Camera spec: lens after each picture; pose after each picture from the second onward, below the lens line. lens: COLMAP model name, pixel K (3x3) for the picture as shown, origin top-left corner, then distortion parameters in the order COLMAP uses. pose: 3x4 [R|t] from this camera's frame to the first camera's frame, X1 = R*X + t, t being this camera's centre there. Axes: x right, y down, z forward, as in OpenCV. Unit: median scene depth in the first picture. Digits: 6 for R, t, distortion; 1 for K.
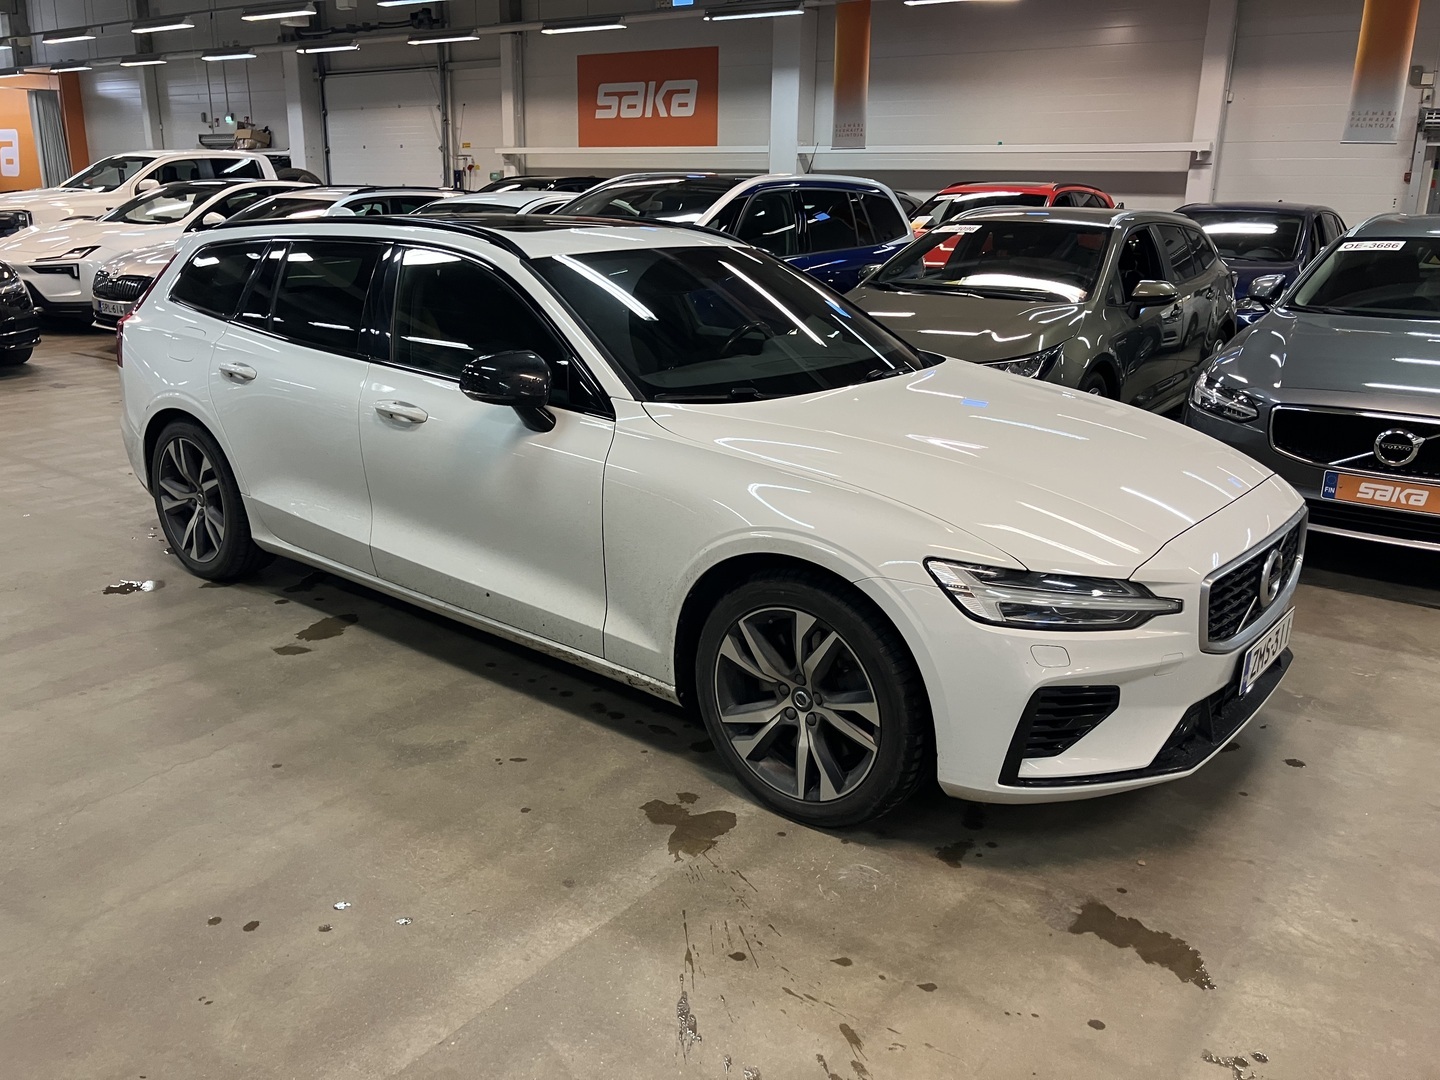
lens RADIAL K [[1203.6, 0, 710.5], [0, 1203.6, 544.3], [0, 0, 1]] dist [0.035232, -0.010079]
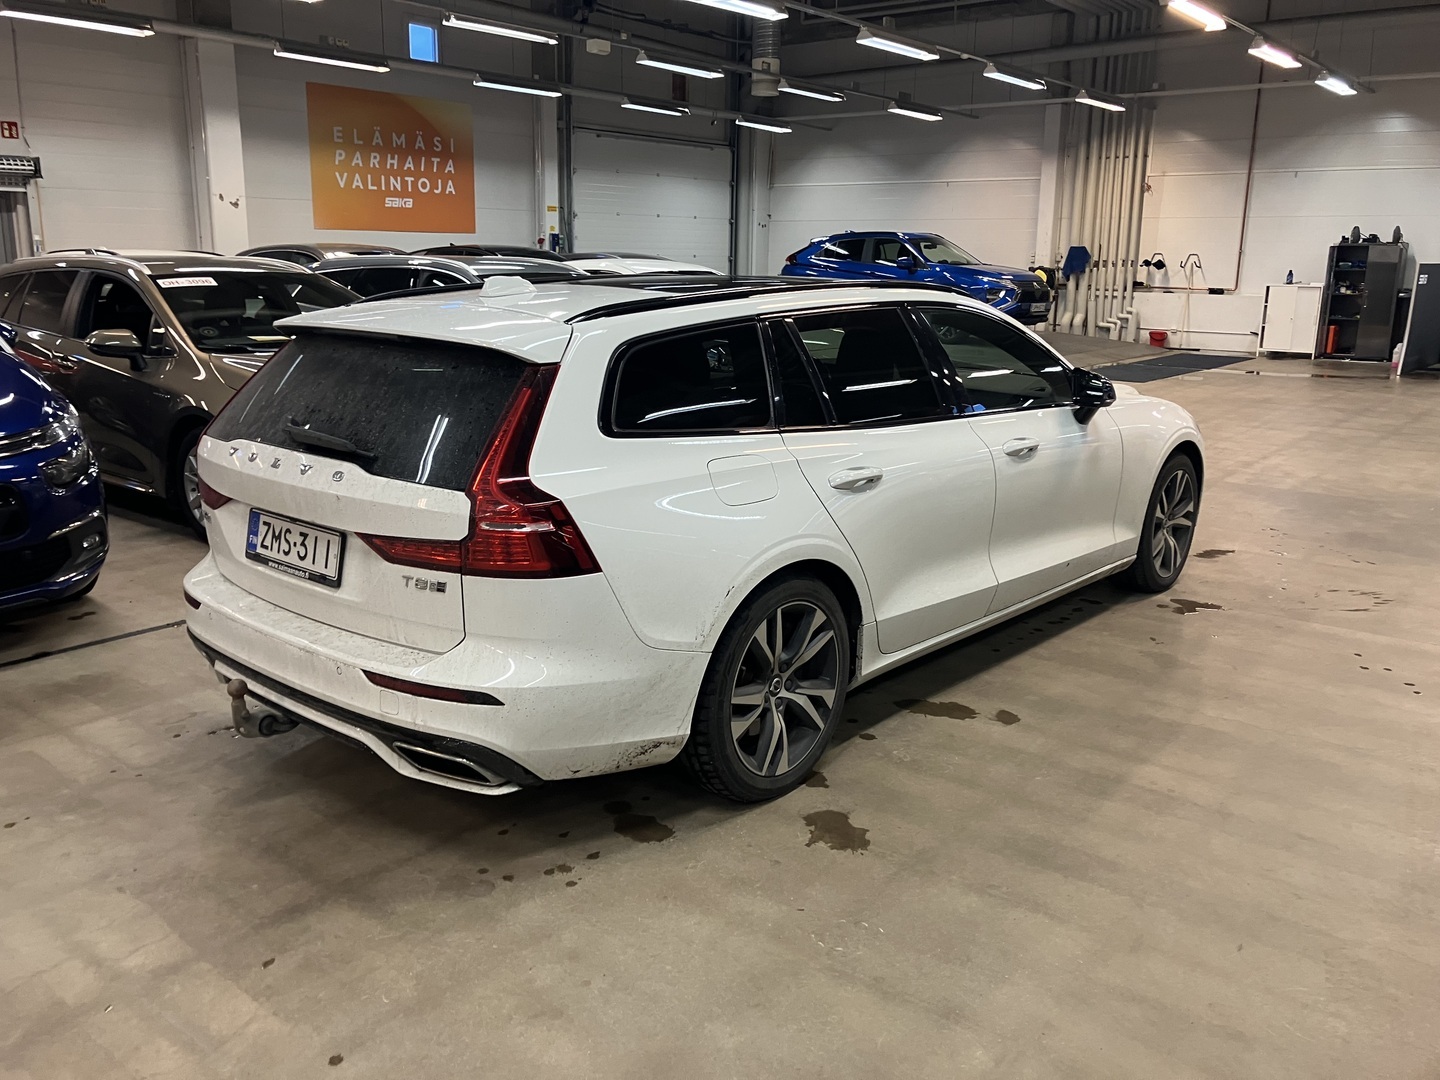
lens RADIAL K [[1203.6, 0, 711.2], [0, 1203.6, 537.7], [0, 0, 1]] dist [0.035232, -0.010079]
pose [[-0.000028, -0.239617, 0.970868, -1.296774], [0.263817, 0.936471, 0.231135, -0.348276], [-0.964573, 0.256138, 0.063188, 1.161074]]
